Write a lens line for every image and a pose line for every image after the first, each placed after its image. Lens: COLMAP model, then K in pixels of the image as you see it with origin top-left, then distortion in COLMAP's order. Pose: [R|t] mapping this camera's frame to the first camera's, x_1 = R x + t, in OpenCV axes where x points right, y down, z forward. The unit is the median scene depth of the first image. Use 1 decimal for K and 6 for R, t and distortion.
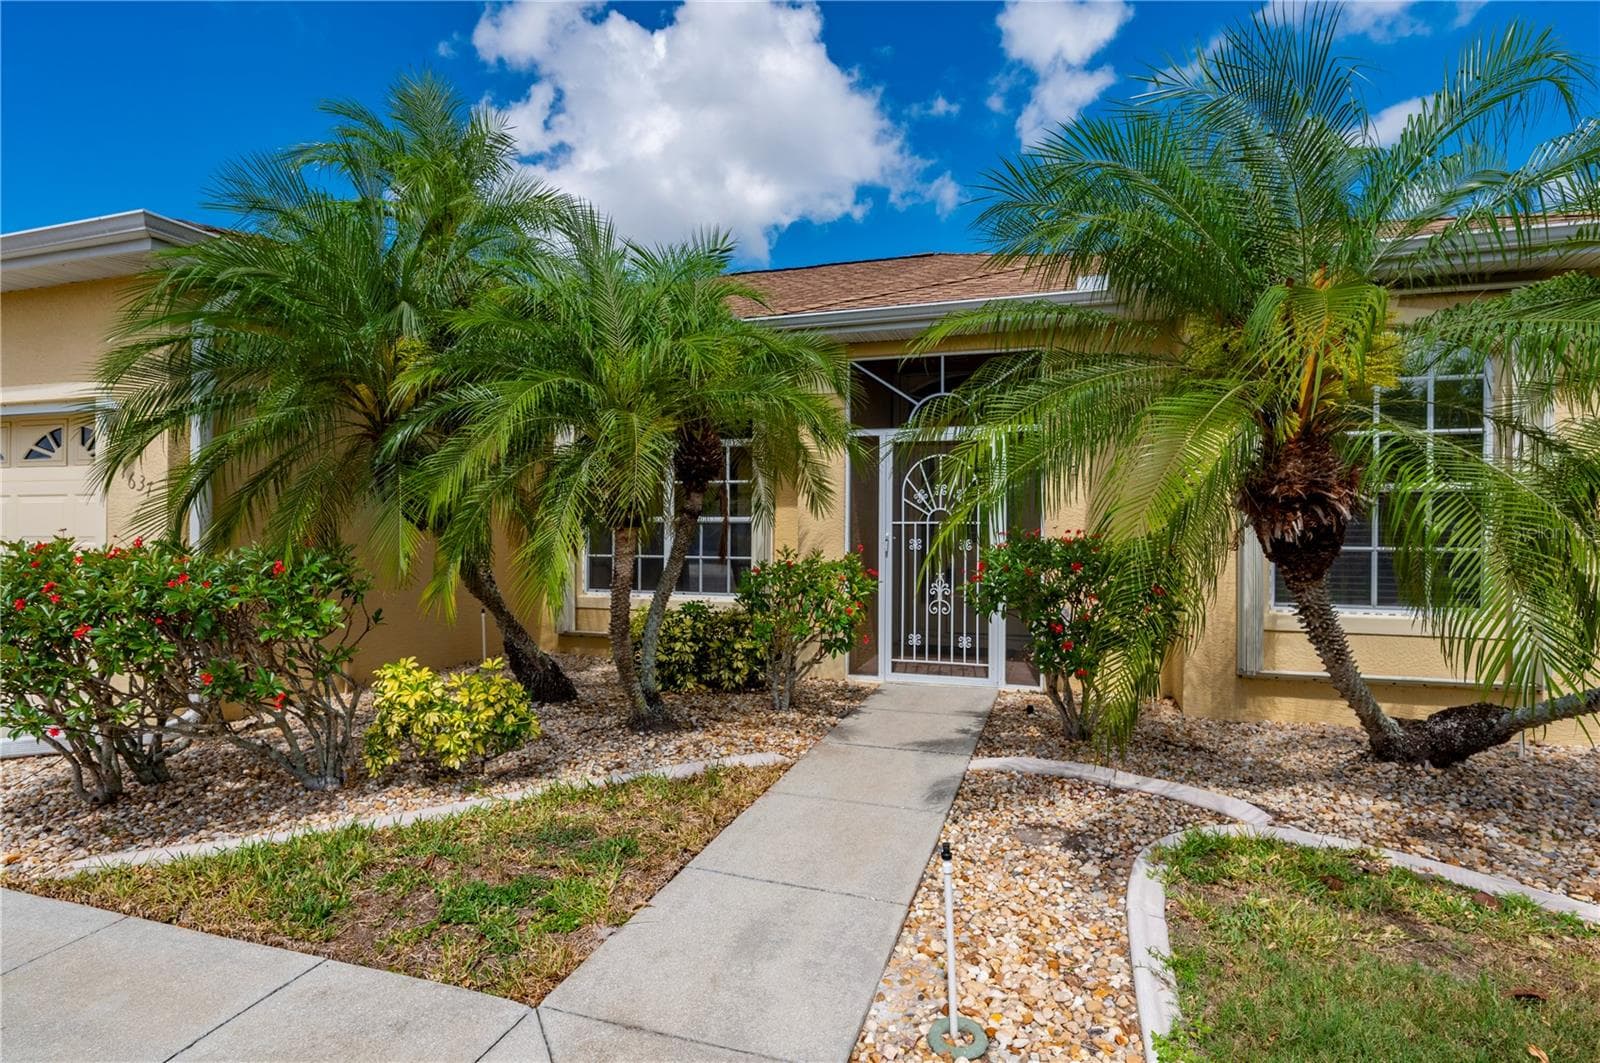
lens RADIAL K [[894.4, 0, 800.0], [0, 894.4, 531.5], [0, 0, 1]] dist [-0.030867, -0.001936]
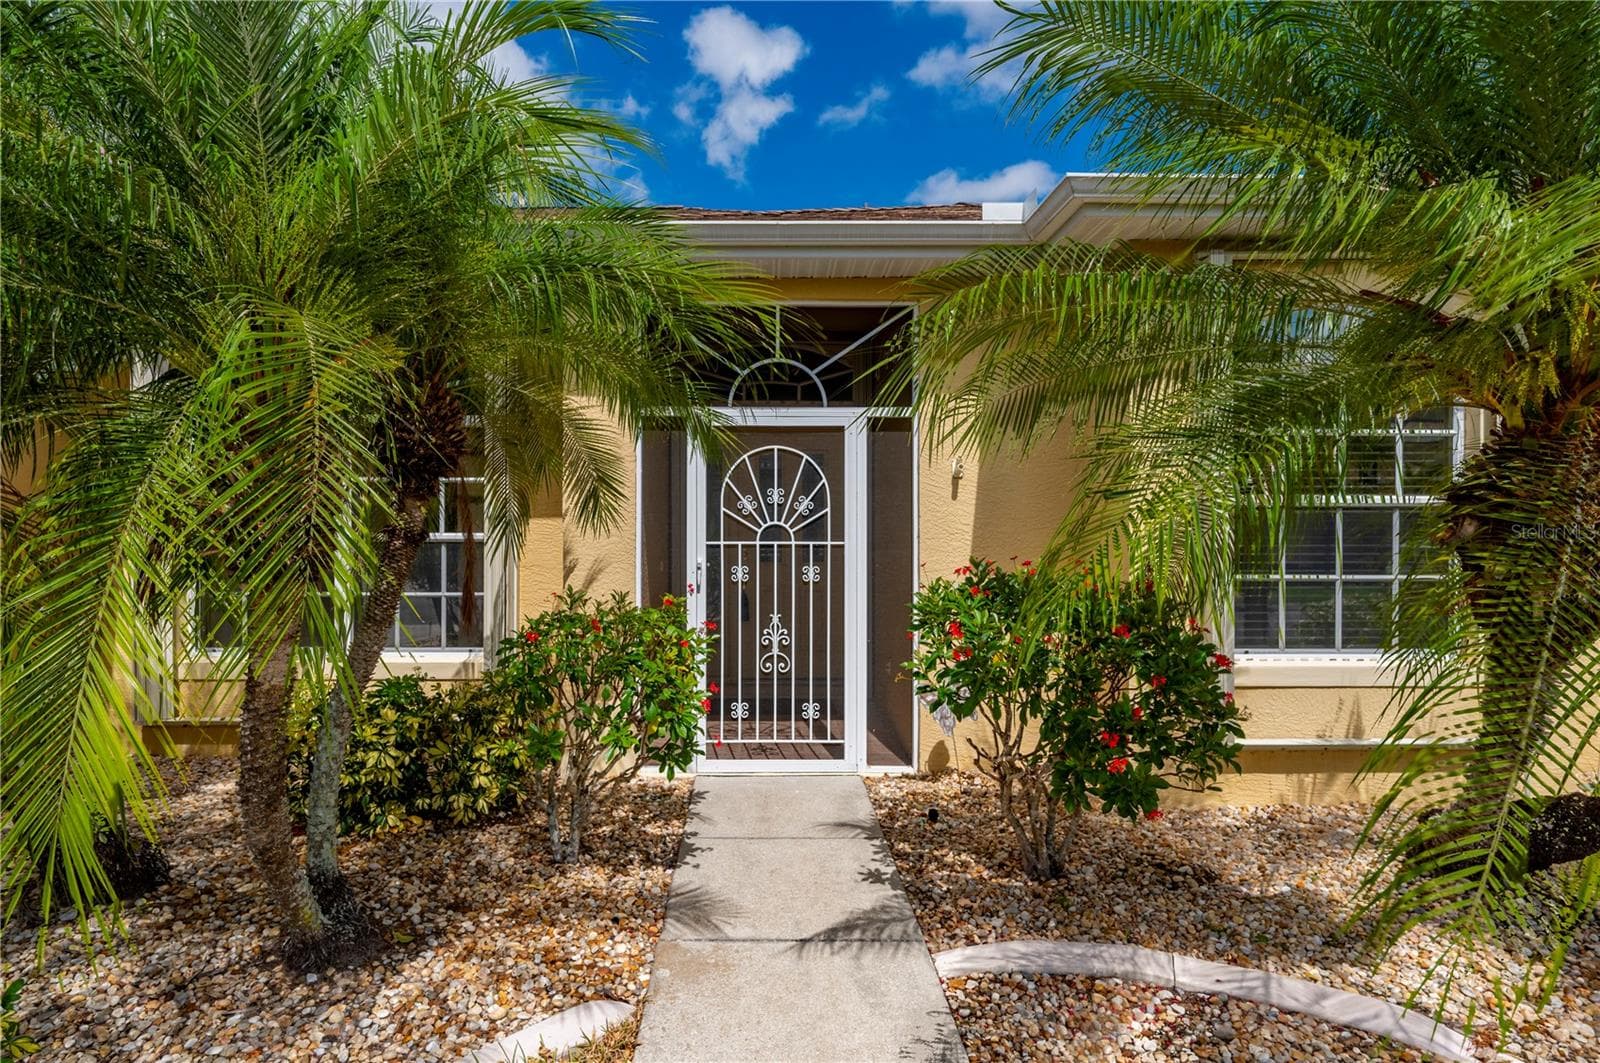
lens RADIAL K [[894.4, 0, 800.0], [0, 894.4, 531.5], [0, 0, 1]] dist [-0.030867, -0.001936]
pose [[0.938864, 0.000394, 0.344289, -0.068738], [0.001585, 0.999984, -0.005466, -0.014977], [-0.344285, 0.005677, 0.938848, 0.338274]]
